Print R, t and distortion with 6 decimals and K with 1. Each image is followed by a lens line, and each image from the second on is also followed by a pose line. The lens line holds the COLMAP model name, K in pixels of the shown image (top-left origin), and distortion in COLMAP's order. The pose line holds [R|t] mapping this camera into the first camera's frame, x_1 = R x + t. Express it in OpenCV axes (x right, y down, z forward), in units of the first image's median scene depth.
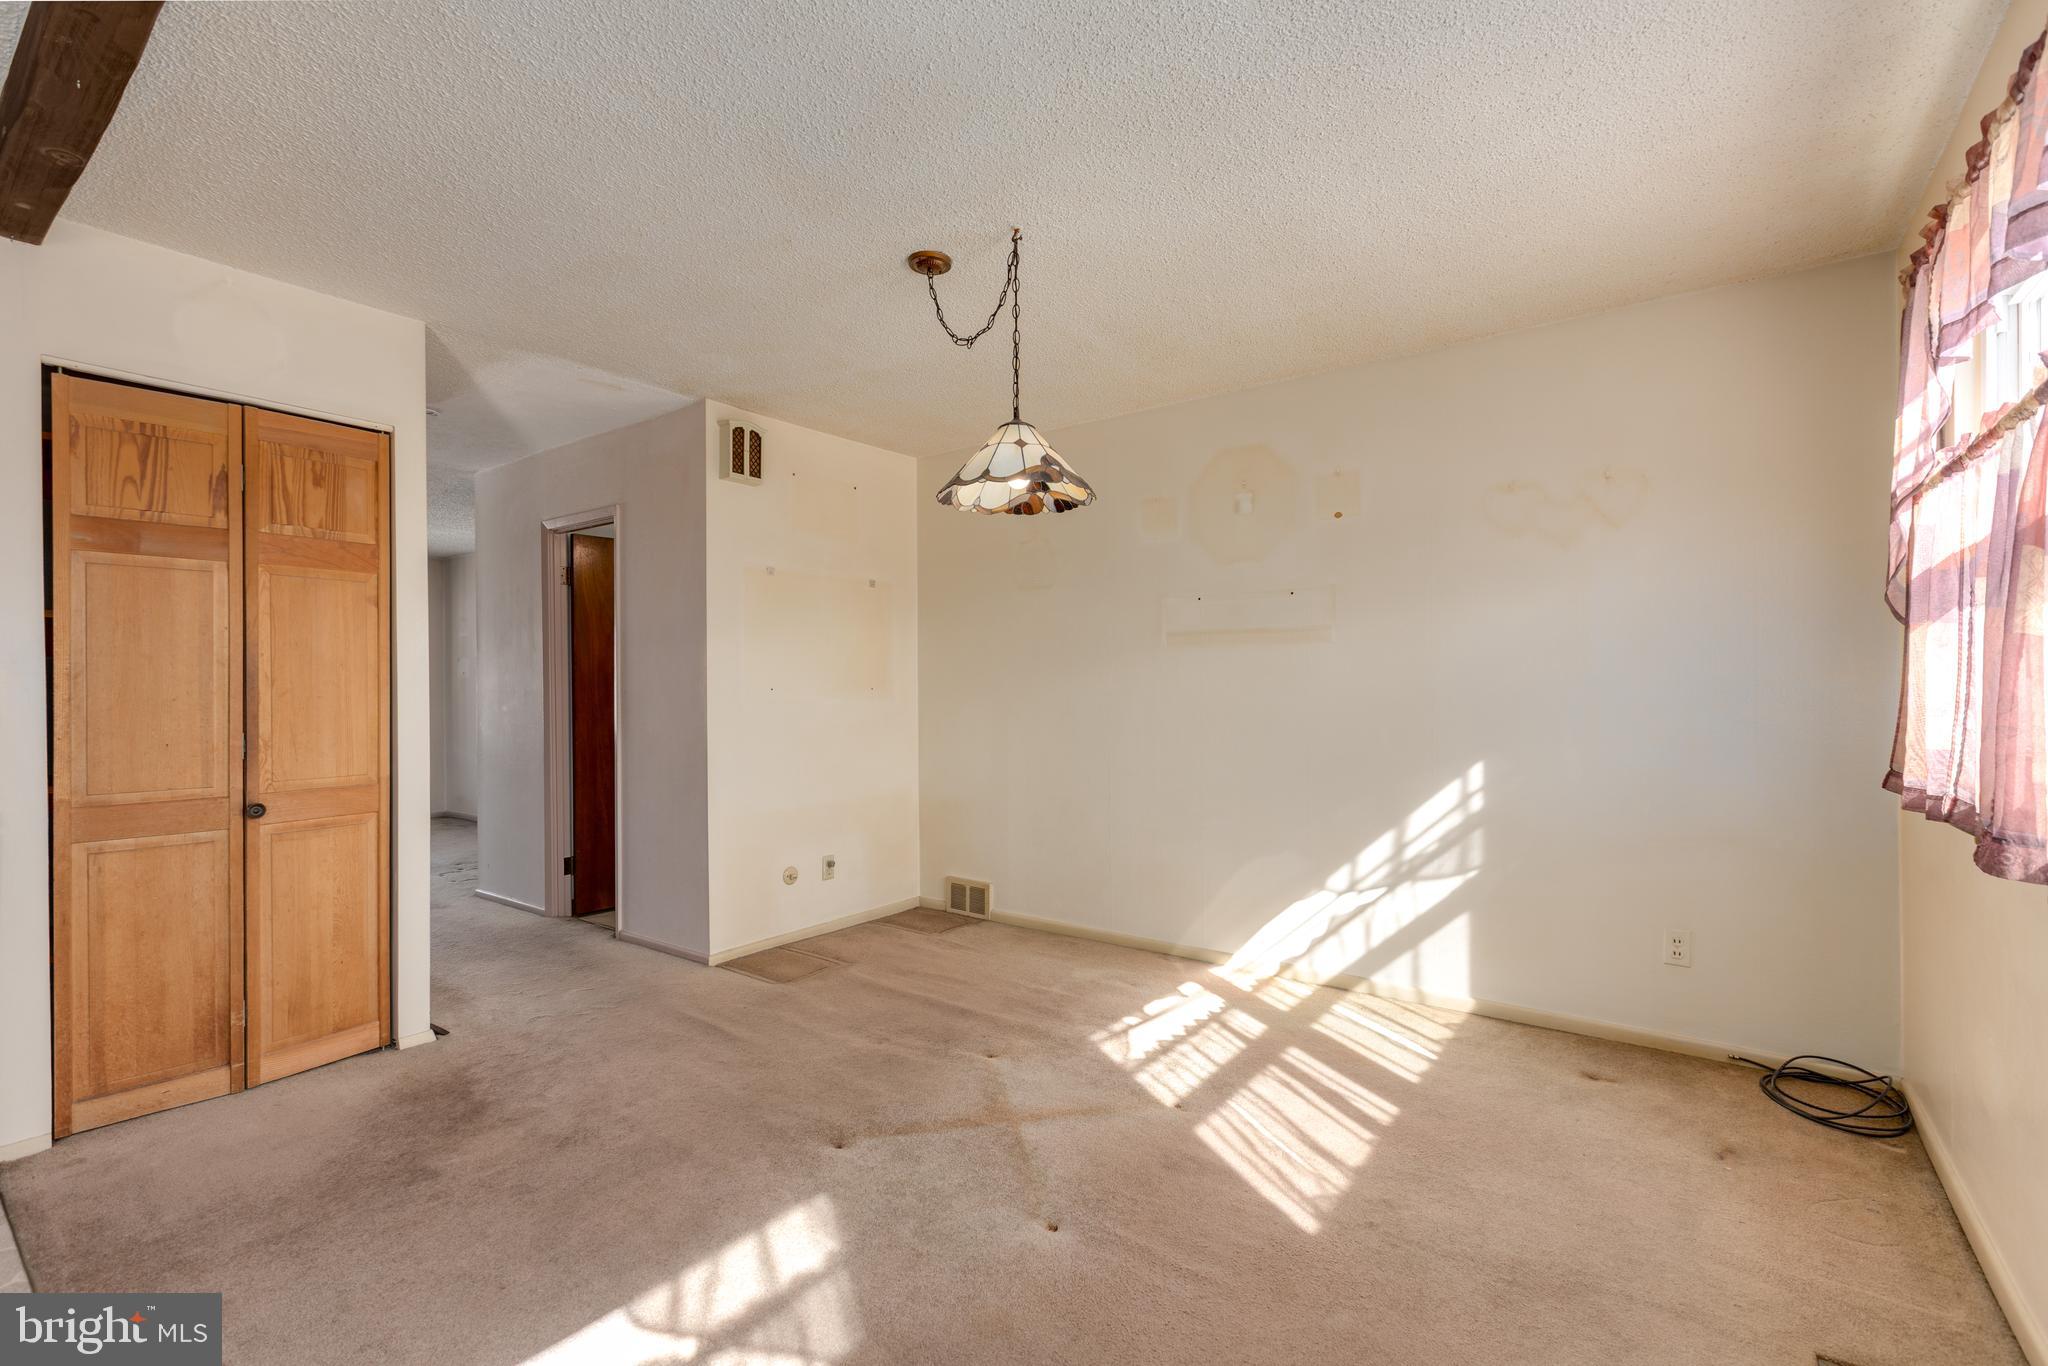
lens RADIAL K [[921.6, 0, 1027.7], [0, 921.6, 687.8], [0, 0, 1]] dist [0.006208, -0.001116]
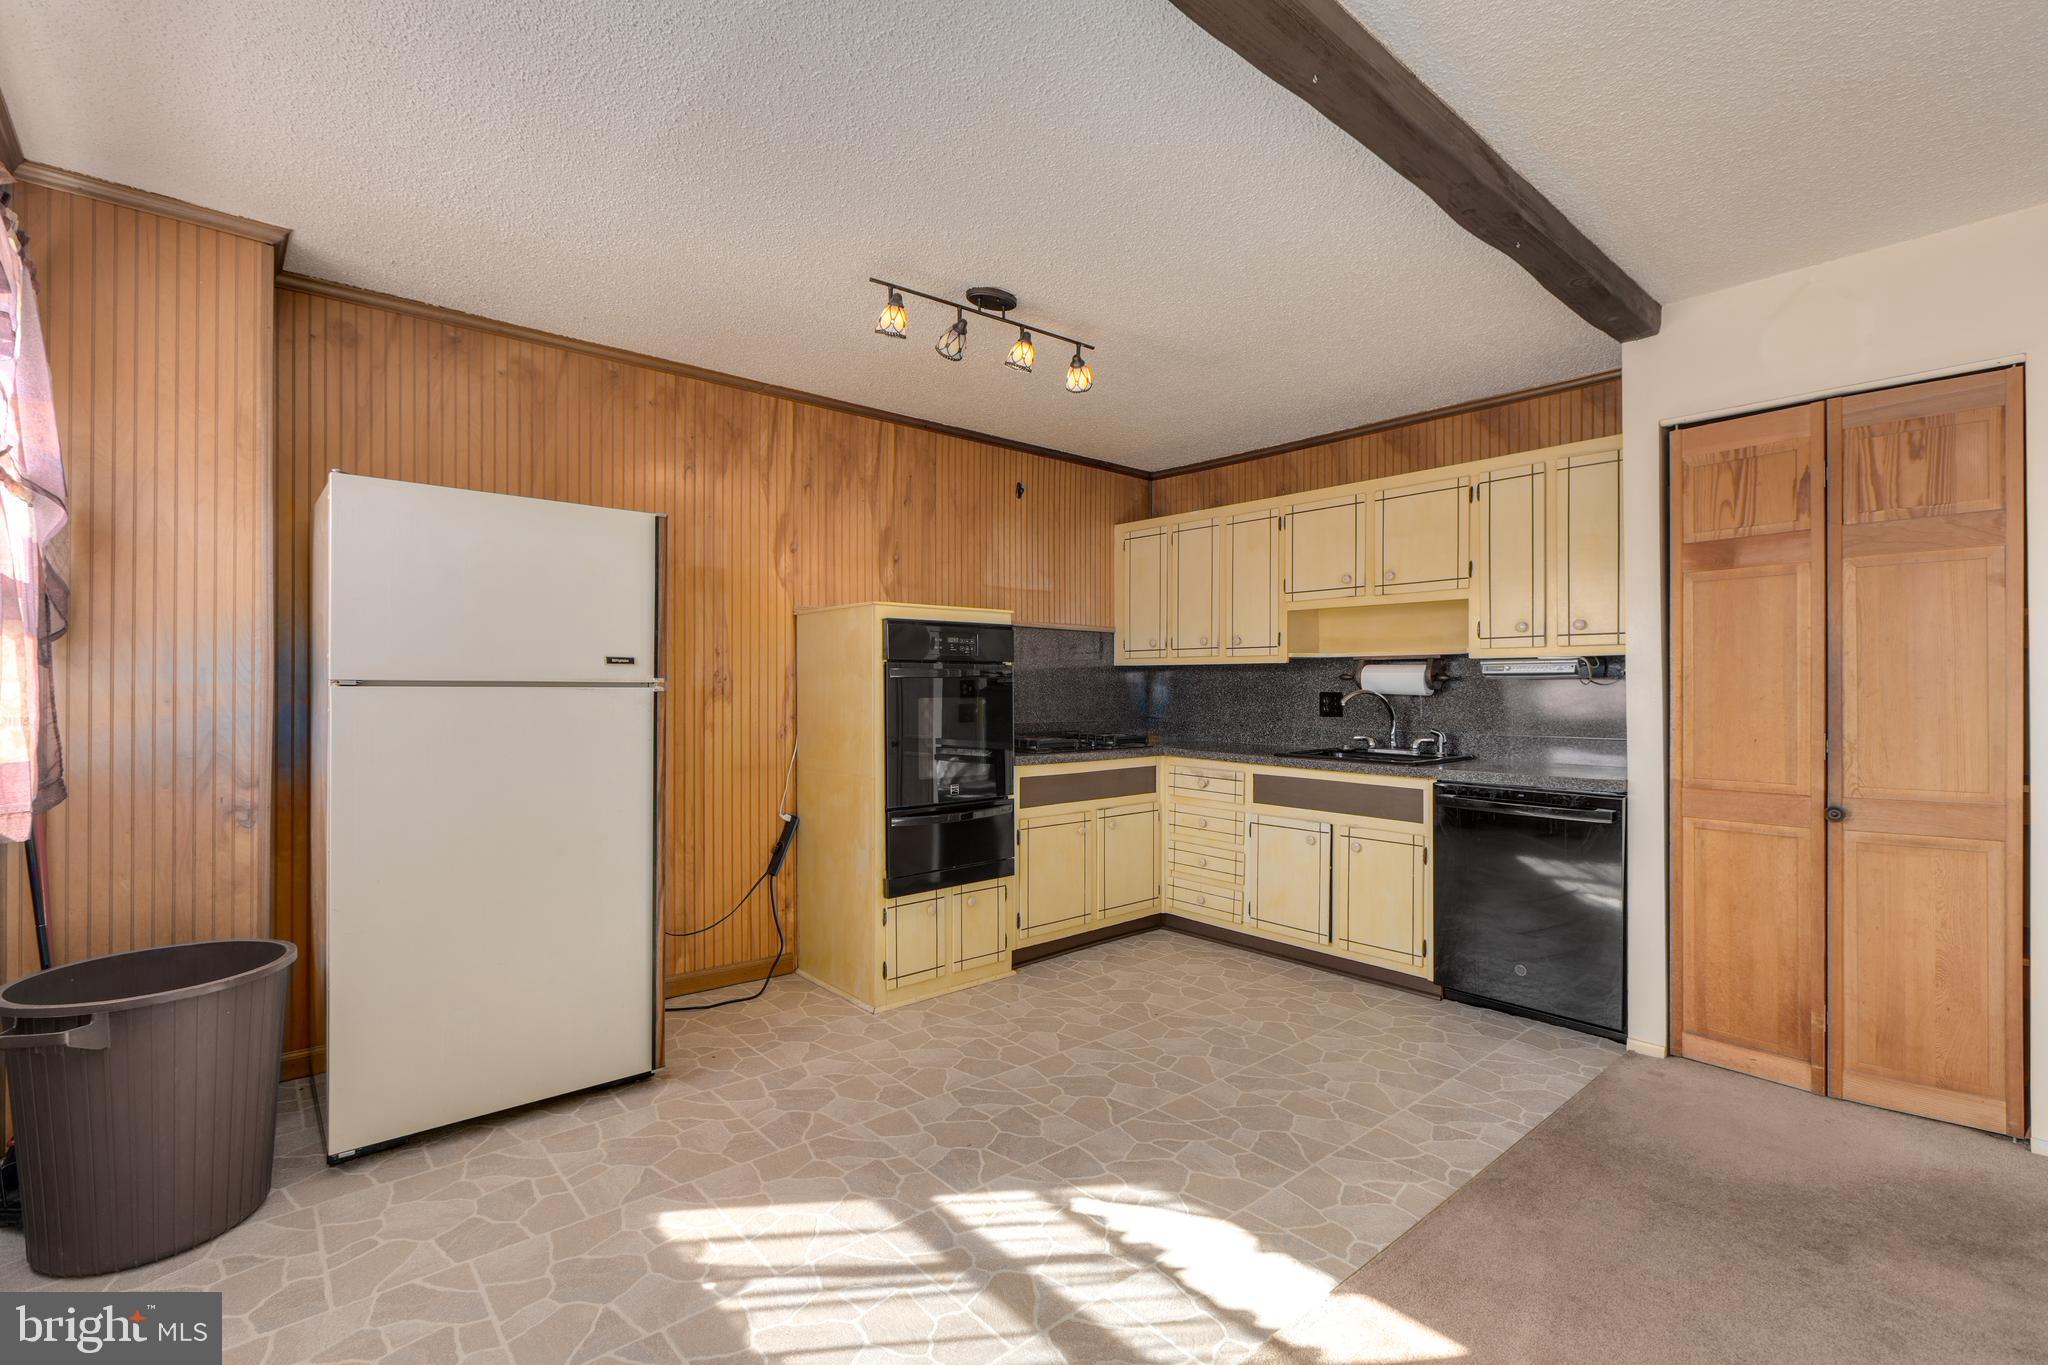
lens RADIAL K [[903.0, 0, 1017.5], [0, 903.0, 690.2], [0, 0, 1]] dist [0.004370, -0.003239]
pose [[-0.218241, 0.003179, -0.975890, 0.269026], [0.002573, 0.999993, 0.002682, -0.001576], [0.975892, -0.001926, -0.218247, 0.359857]]
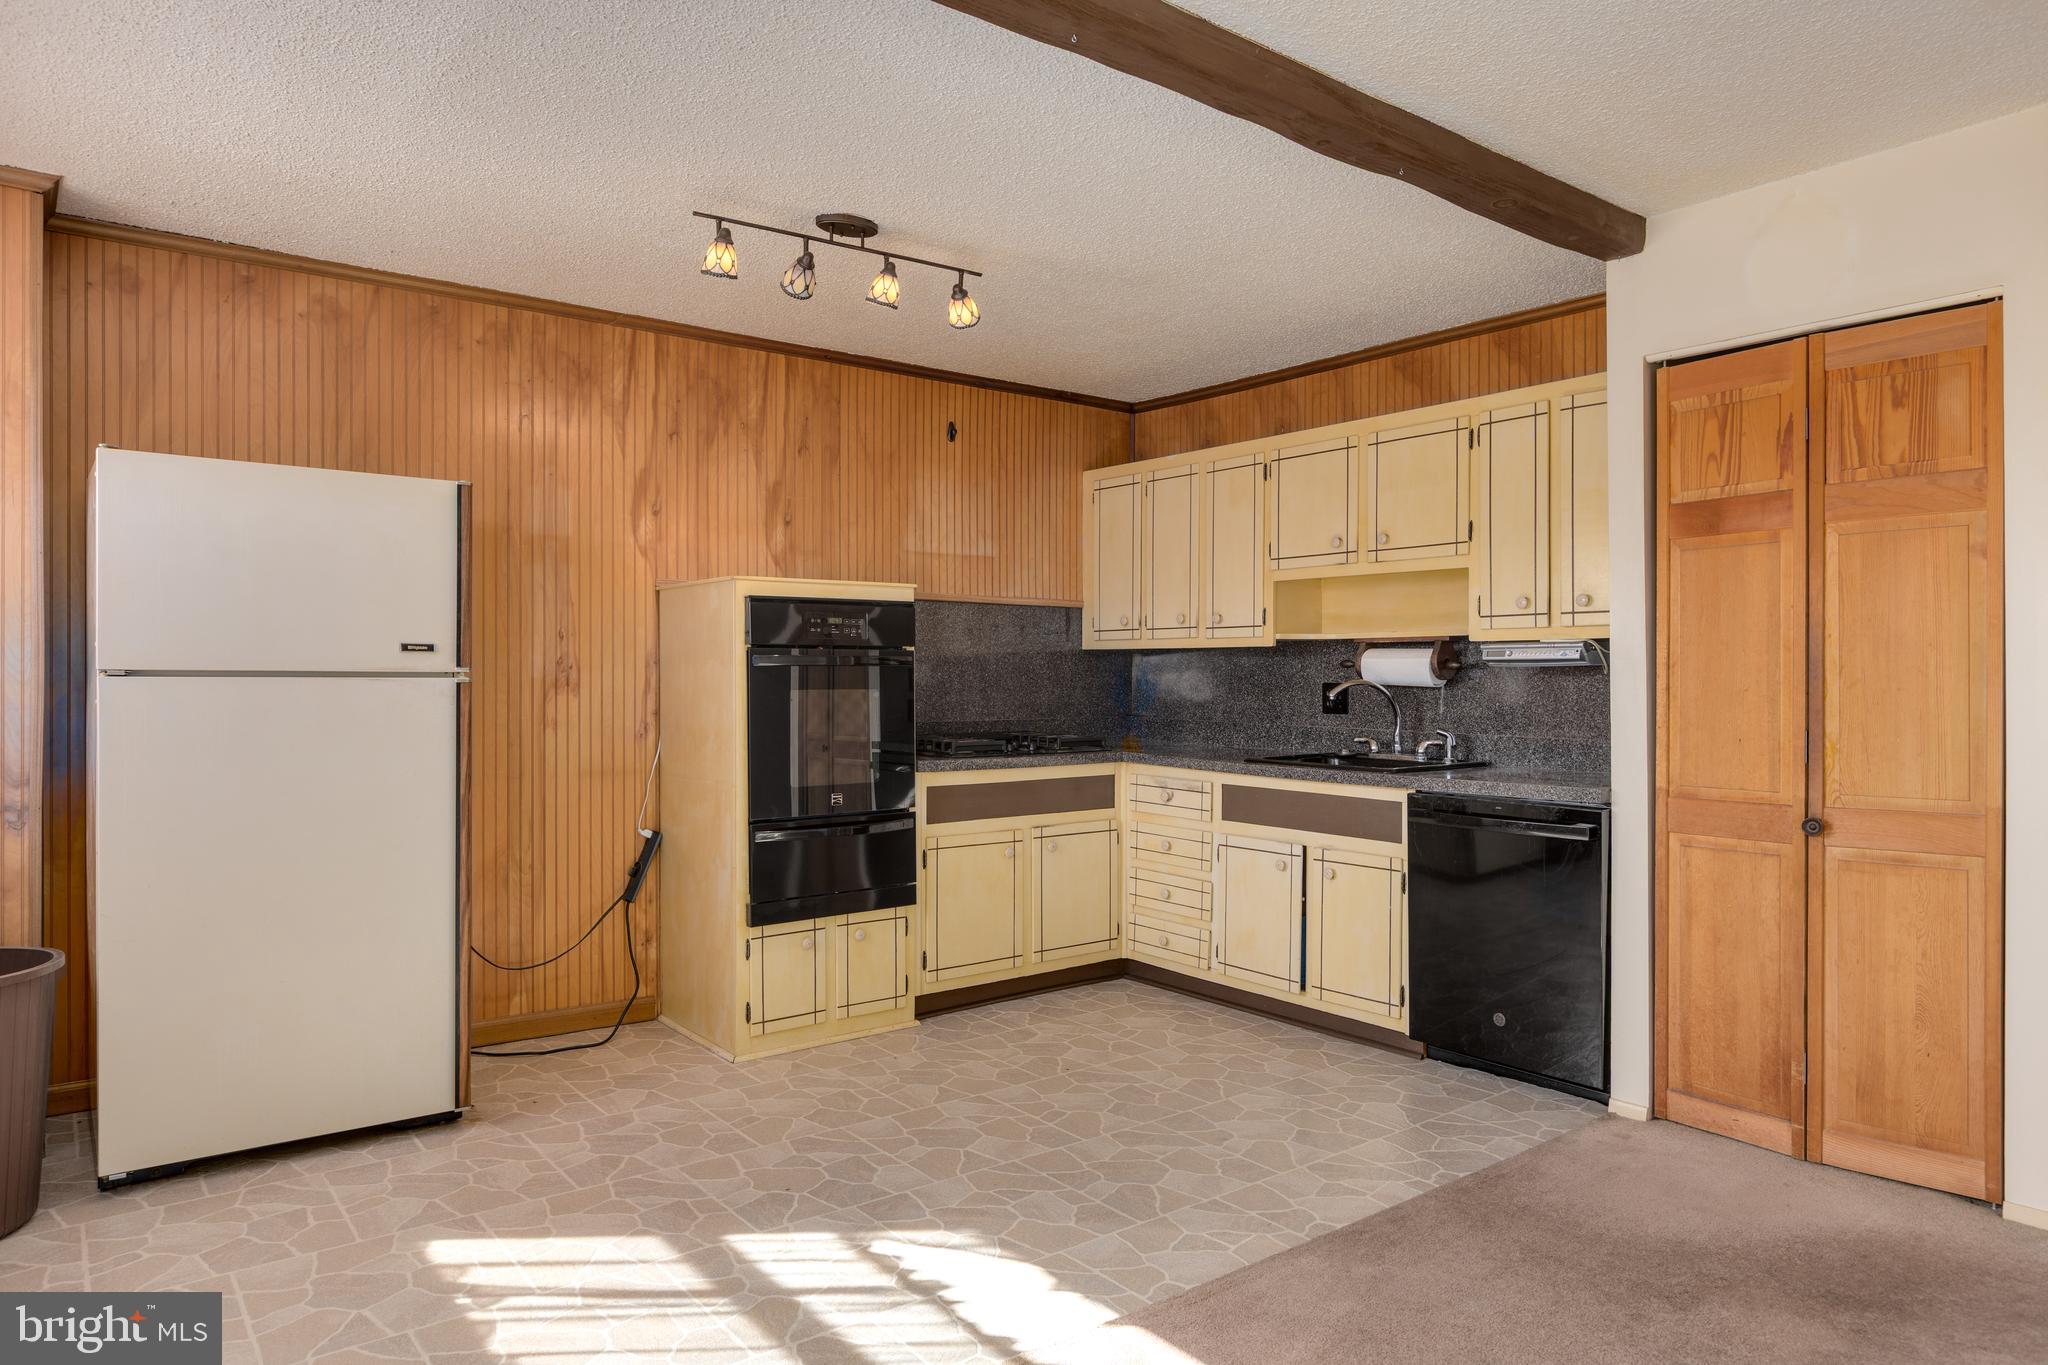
lens RADIAL K [[1270.7, 0, 1027.9], [0, 1270.7, 686.9], [0, 0, 1]] dist [0.003082, -0.007624]
pose [[-0.268889, 0.007905, -0.963139, 0.424078], [0.002881, 0.999968, 0.007403, -0.001417], [0.963167, -0.000785, -0.268903, 0.612927]]
